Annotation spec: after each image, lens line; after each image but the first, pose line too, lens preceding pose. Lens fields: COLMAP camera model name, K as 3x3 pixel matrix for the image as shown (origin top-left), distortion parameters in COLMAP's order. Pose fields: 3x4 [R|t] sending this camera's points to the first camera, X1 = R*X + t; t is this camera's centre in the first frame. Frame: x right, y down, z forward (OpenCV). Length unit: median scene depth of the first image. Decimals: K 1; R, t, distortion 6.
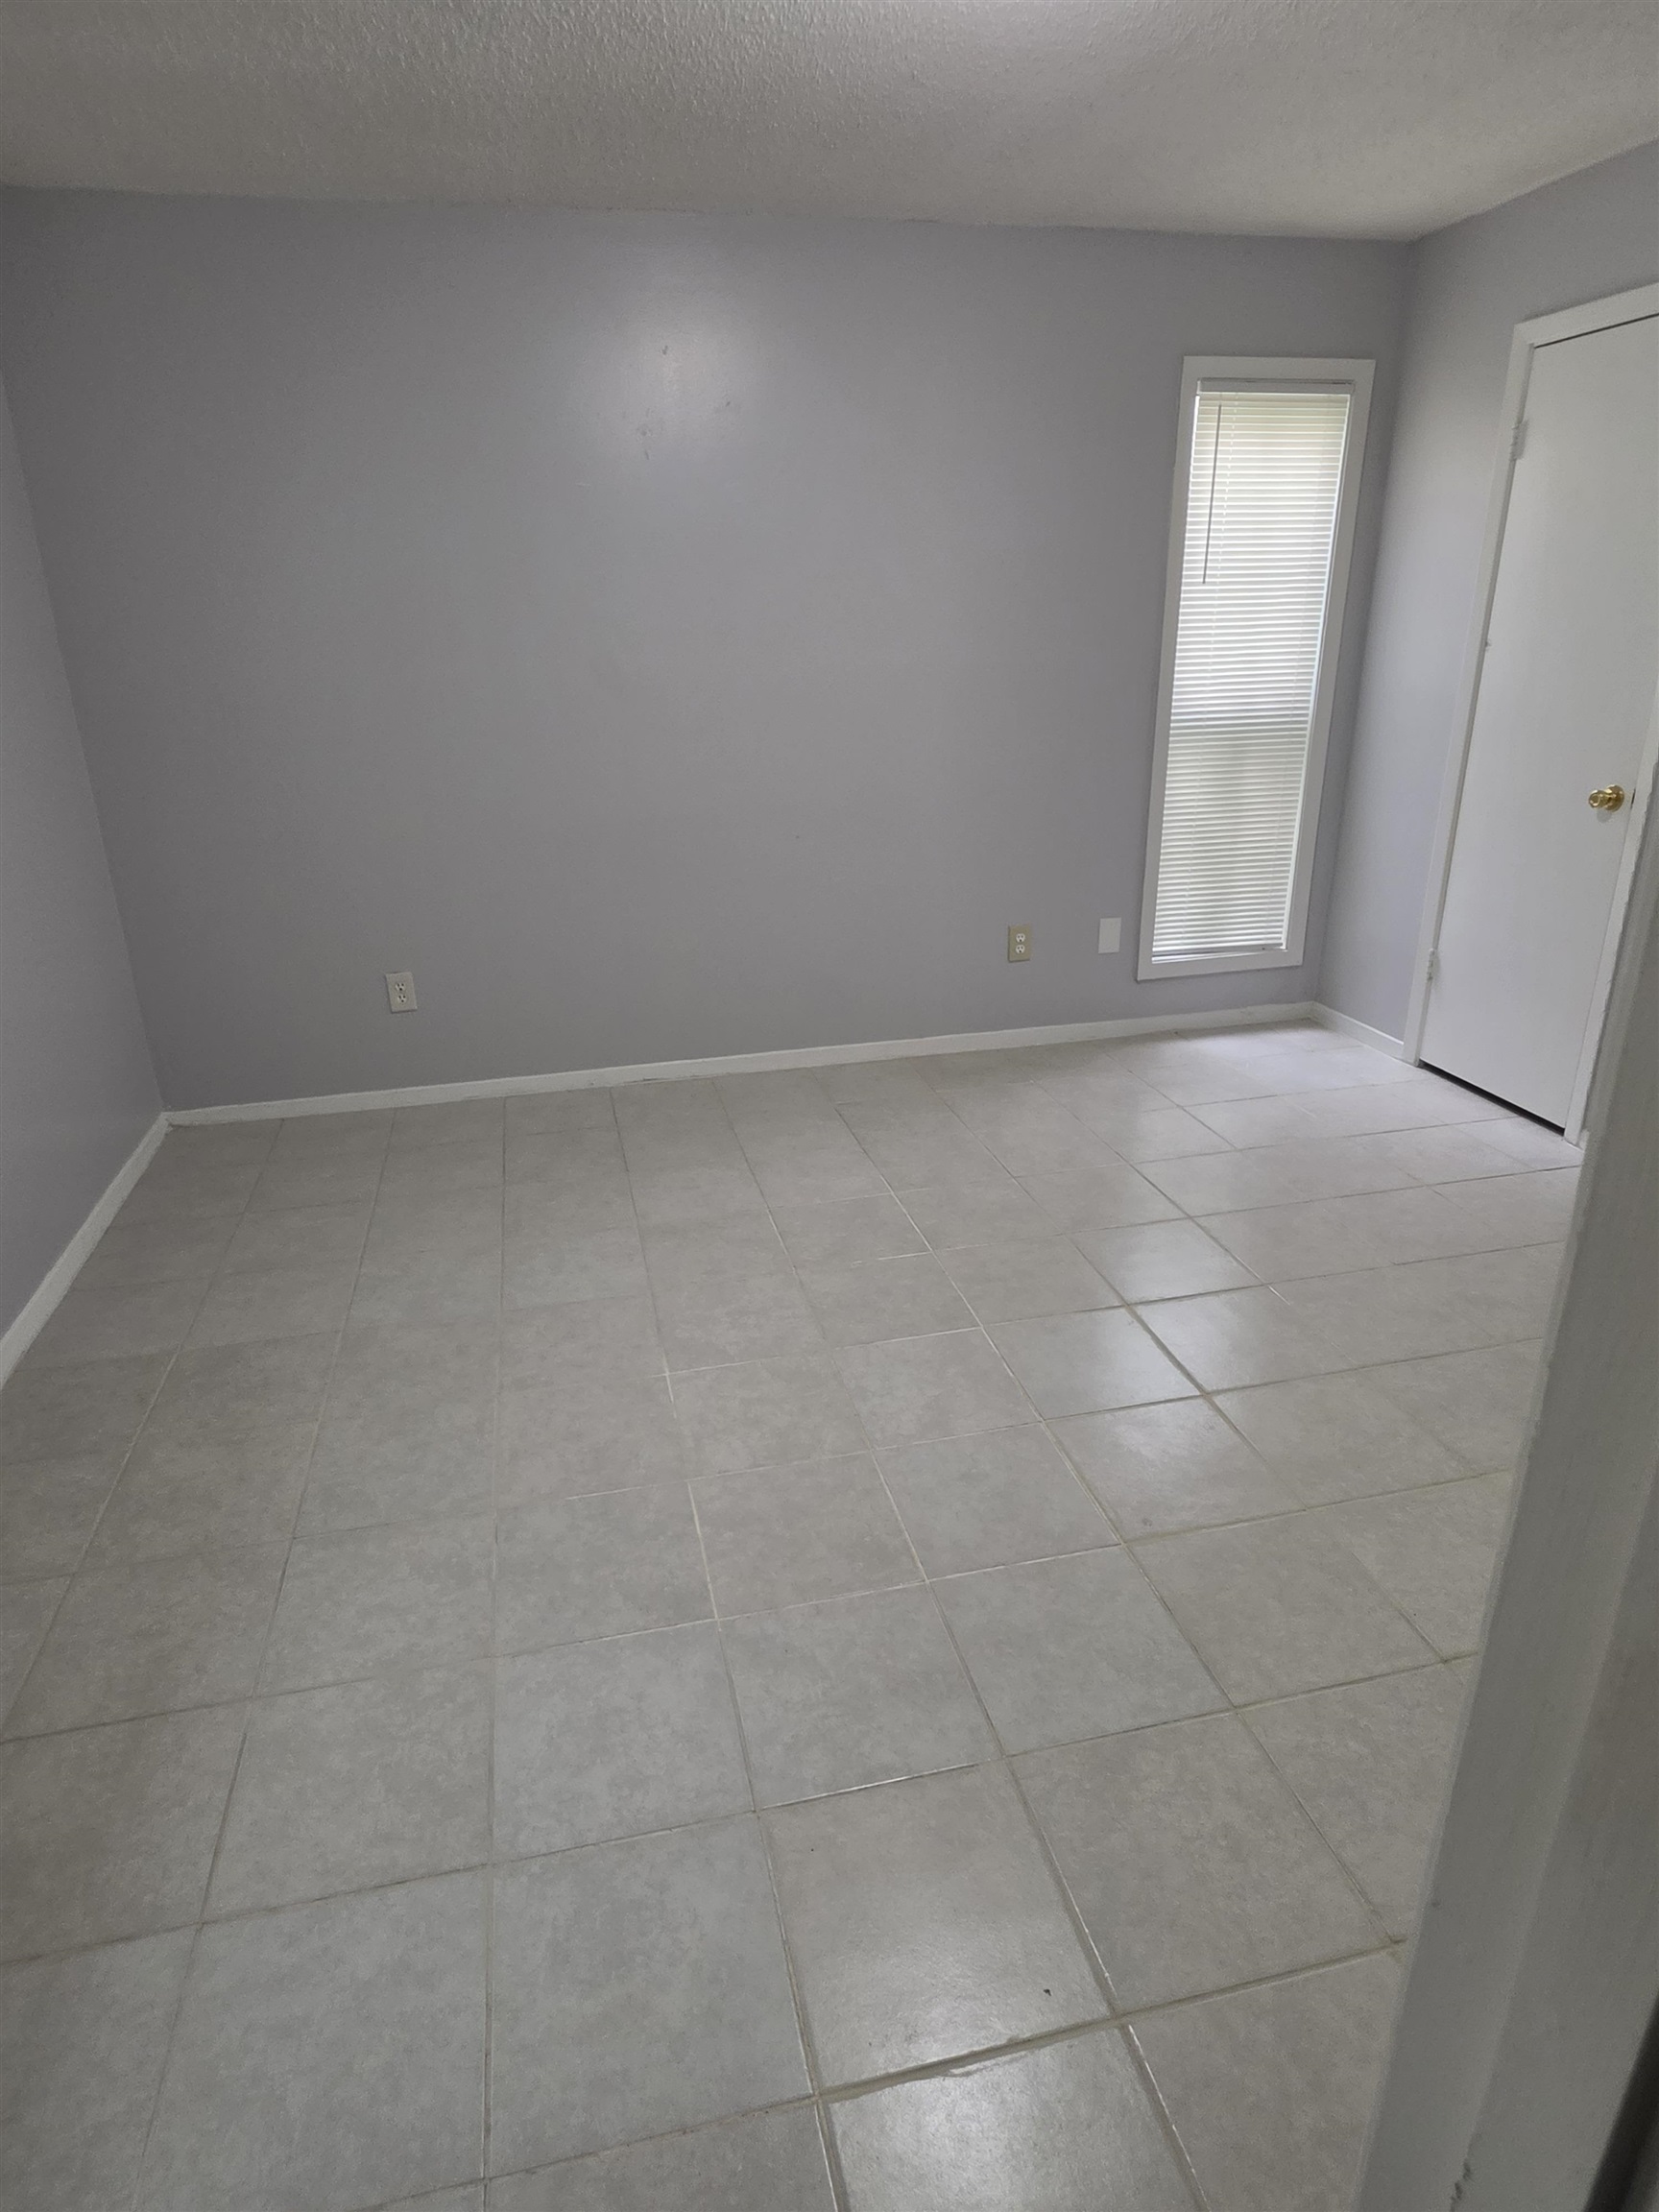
lens RADIAL K [[1232.5, 0, 813.0], [0, 1232.5, 1098.0], [0, 0, 1]] dist [-0.006929, -0.001133]
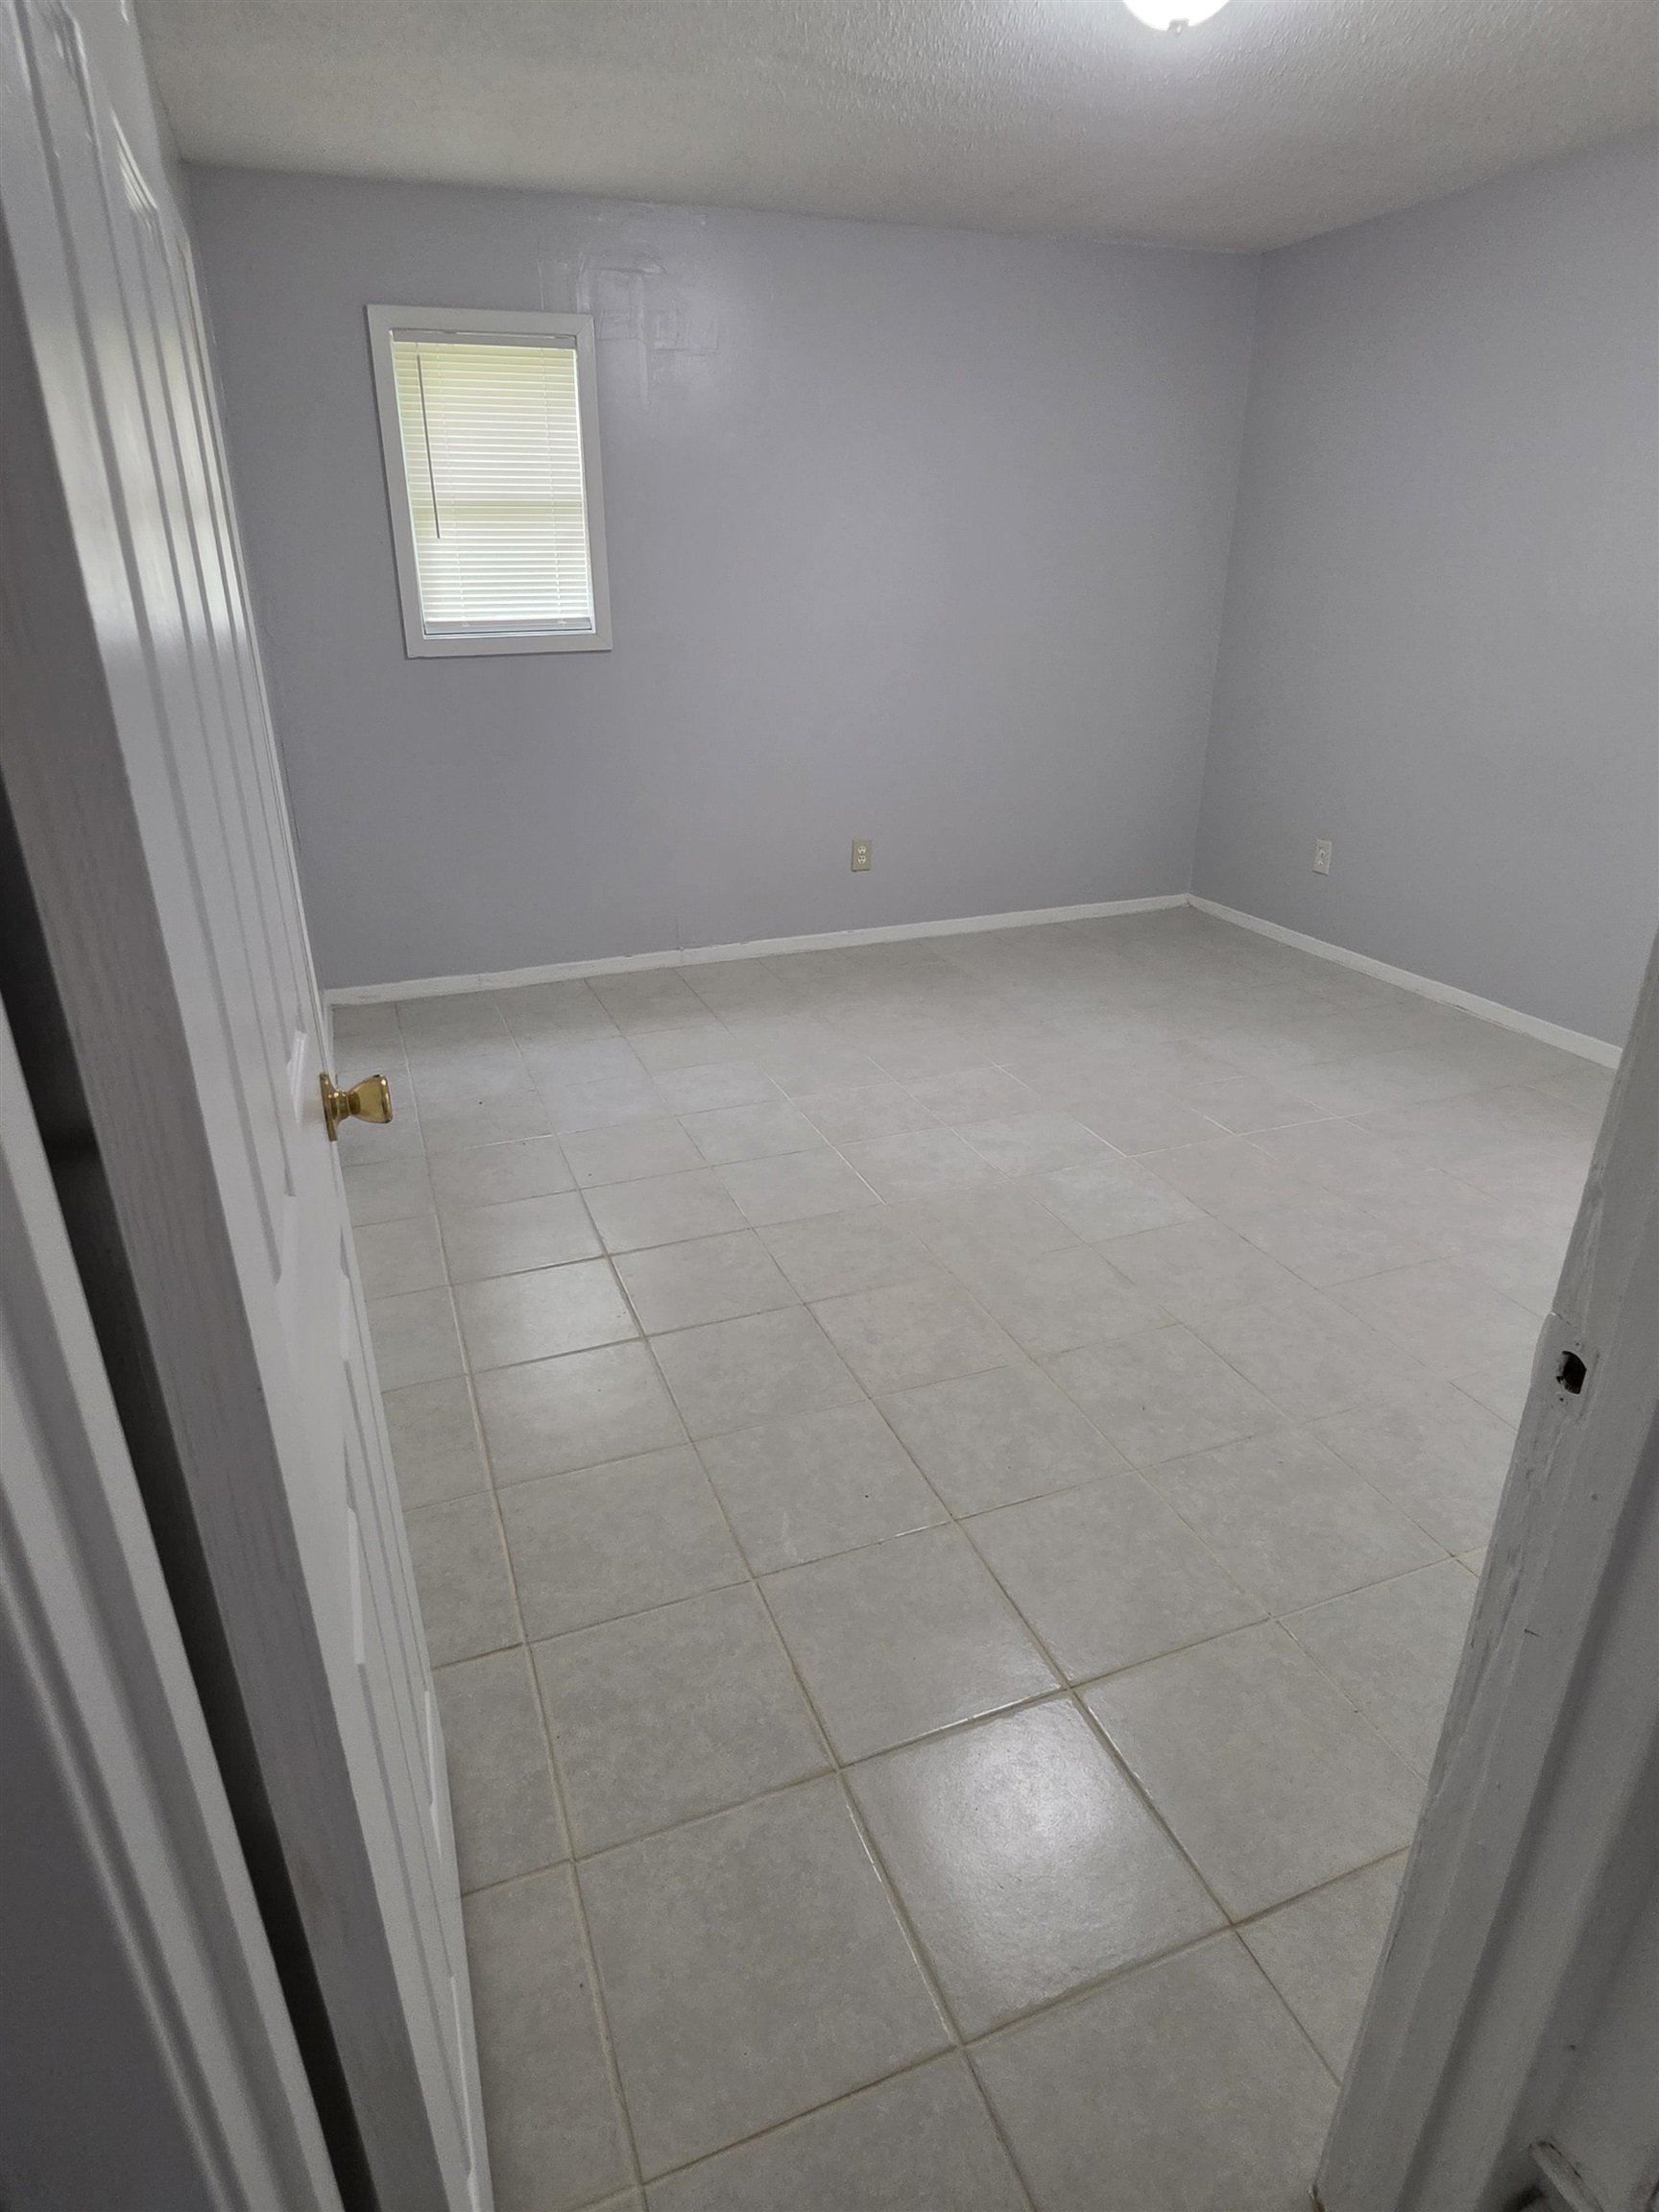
lens RADIAL K [[1232.5, 0, 821.1], [0, 1232.5, 1111.9], [0, 0, 1]] dist [-0.006929, -0.001133]
pose [[0.144516, 0.420592, -0.895666, 1.223350], [-0.353735, 0.867312, 0.350202, -0.179394], [0.924114, 0.266219, 0.274119, 0.397664]]
